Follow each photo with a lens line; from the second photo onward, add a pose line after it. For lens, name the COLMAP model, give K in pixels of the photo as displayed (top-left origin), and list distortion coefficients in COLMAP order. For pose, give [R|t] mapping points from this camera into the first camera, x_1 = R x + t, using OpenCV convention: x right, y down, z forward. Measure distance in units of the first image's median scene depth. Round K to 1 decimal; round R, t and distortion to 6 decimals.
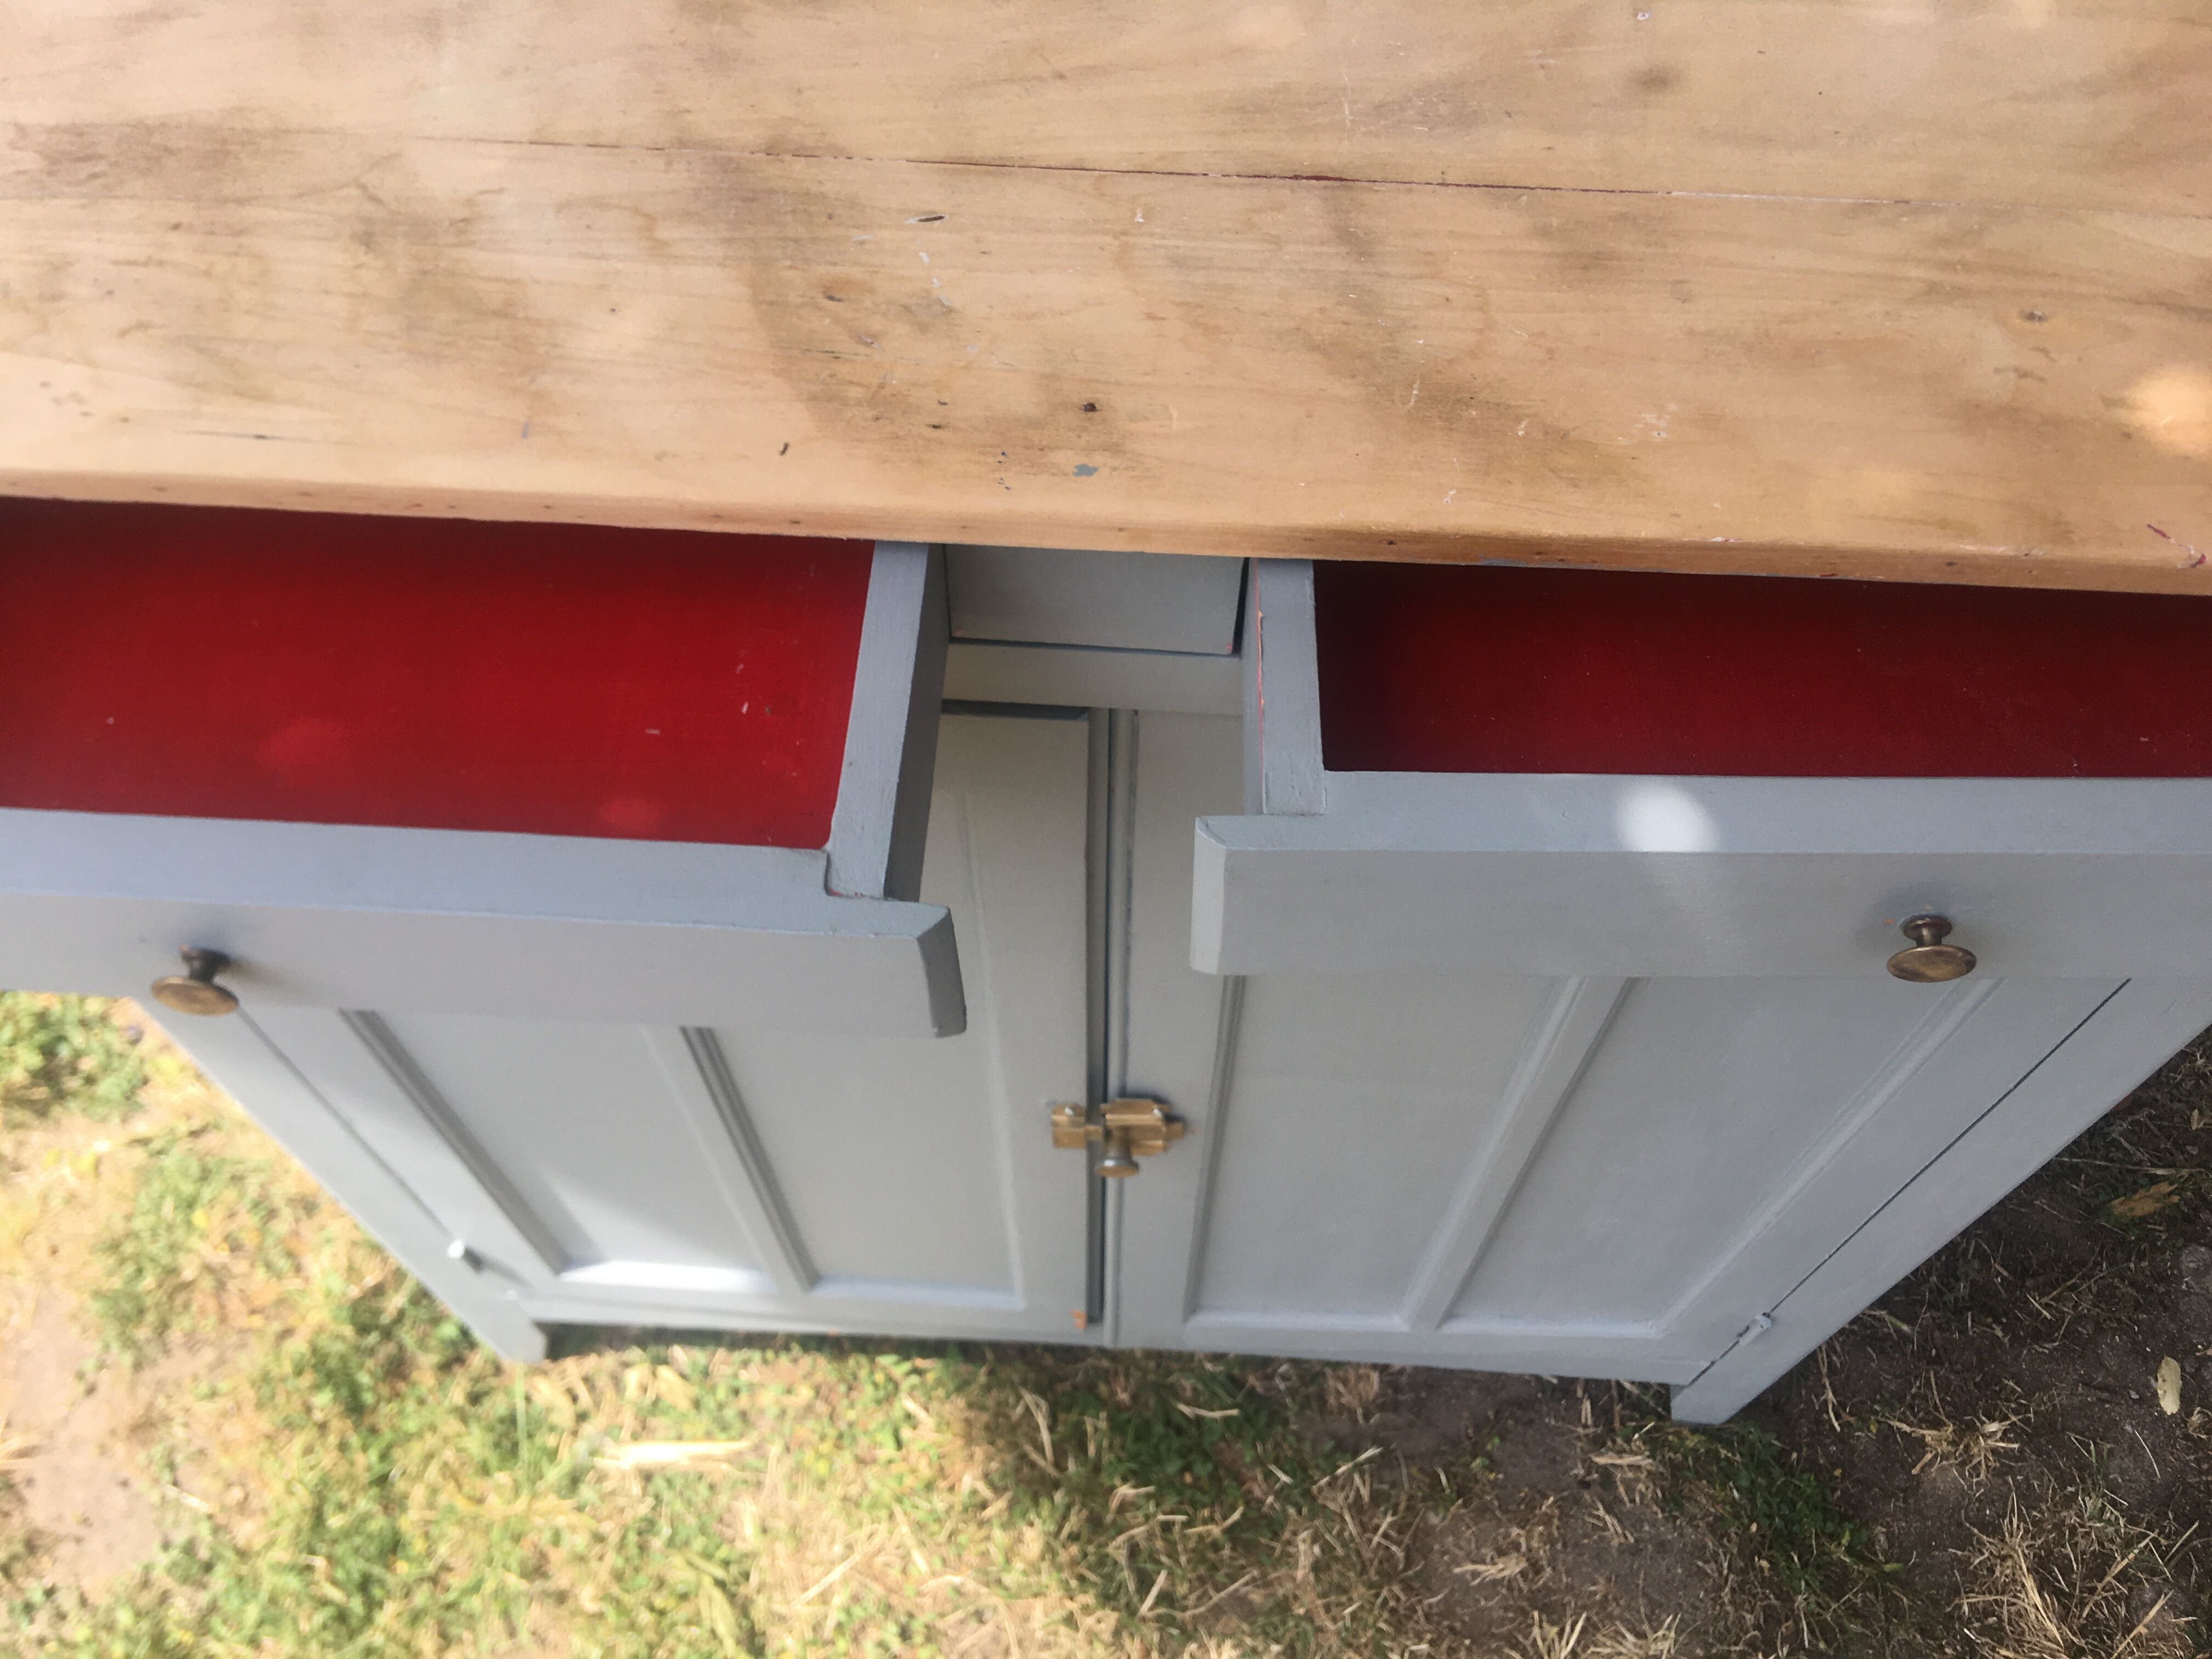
lens RADIAL K [[1887.6, 0, 1094.7], [0, 1887.6, 863.8], [0, 0, 1]] dist [0.078068, -0.148453]
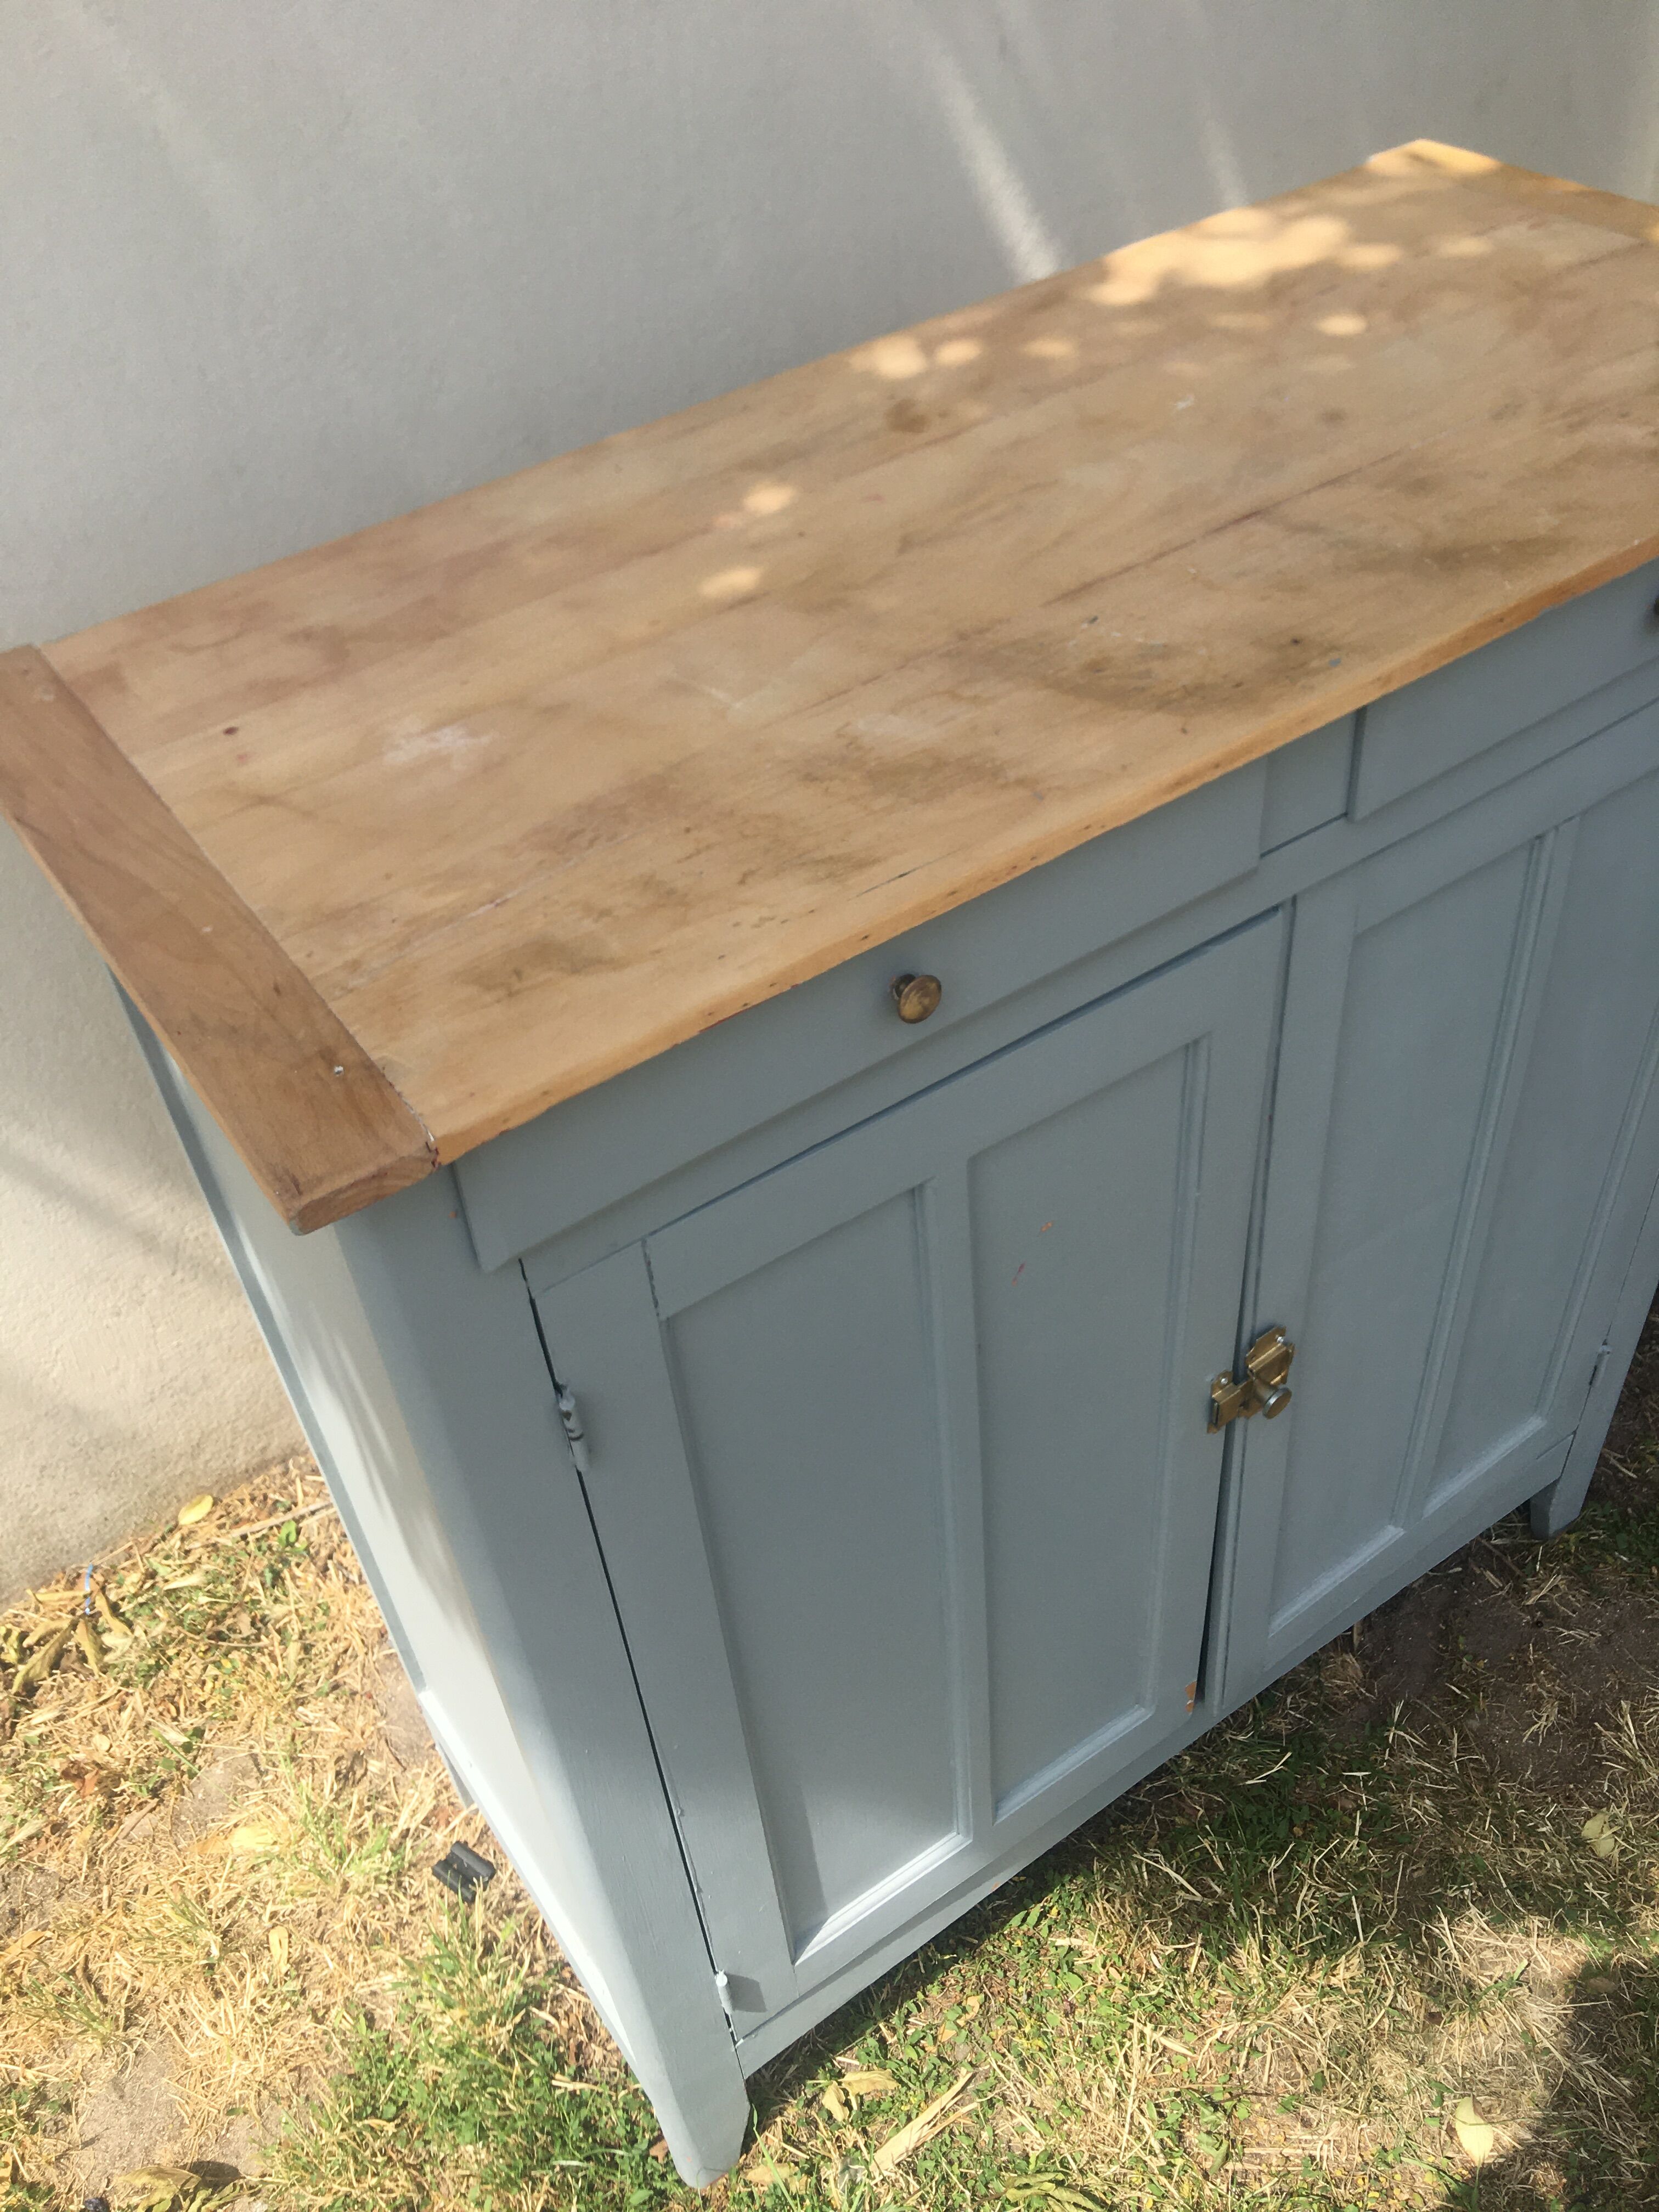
lens RADIAL K [[1927.9, 0, 798.8], [0, 1927.9, 1132.8], [0, 0, 1]] dist [-0.021581, -0.014905]
pose [[0.792749, -0.472382, 0.385232, -1.036617], [0.568564, 0.800878, -0.187961, 0.130594], [-0.219734, 0.368035, 0.903475, -0.152868]]
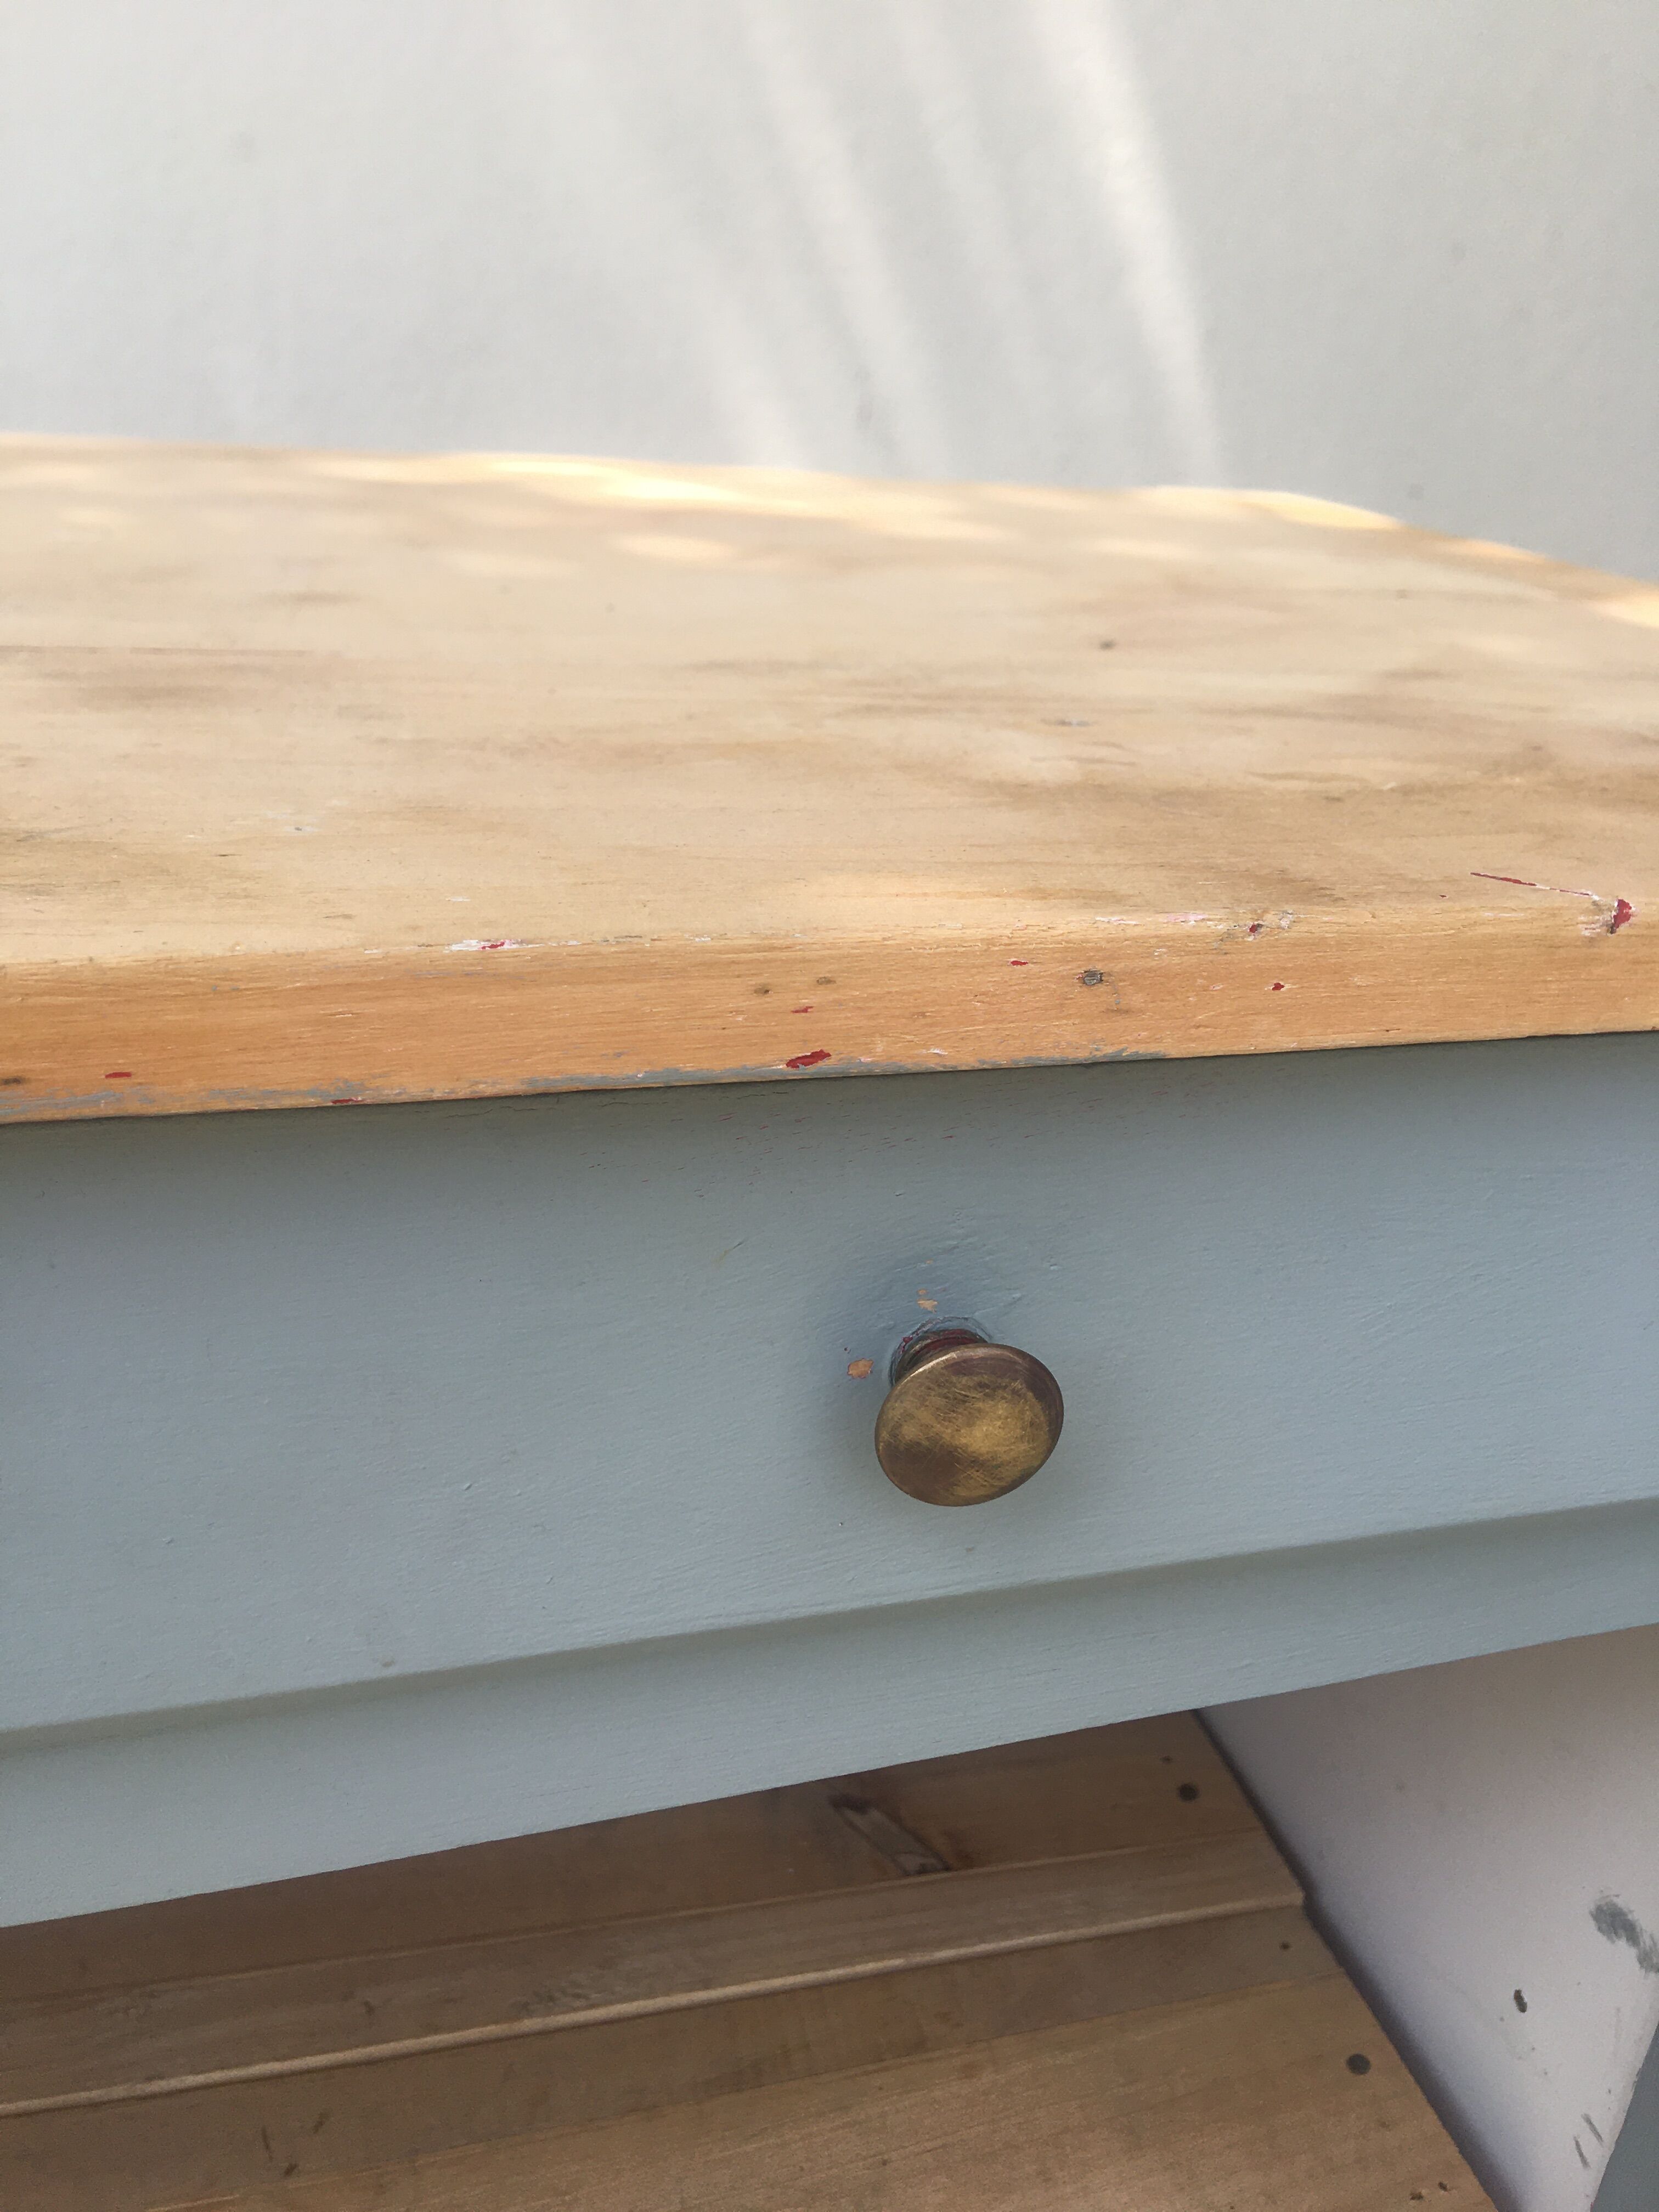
lens RADIAL K [[1856.0, 0, 829.5], [0, 1856.0, 1106.0], [0, 0, 1]] dist [0.016180, -0.009496]
pose [[0.934116, -0.093179, 0.344594, 0.247057], [0.280582, 0.788435, -0.547398, 0.049295], [-0.220684, 0.608020, 0.762634, 0.684093]]
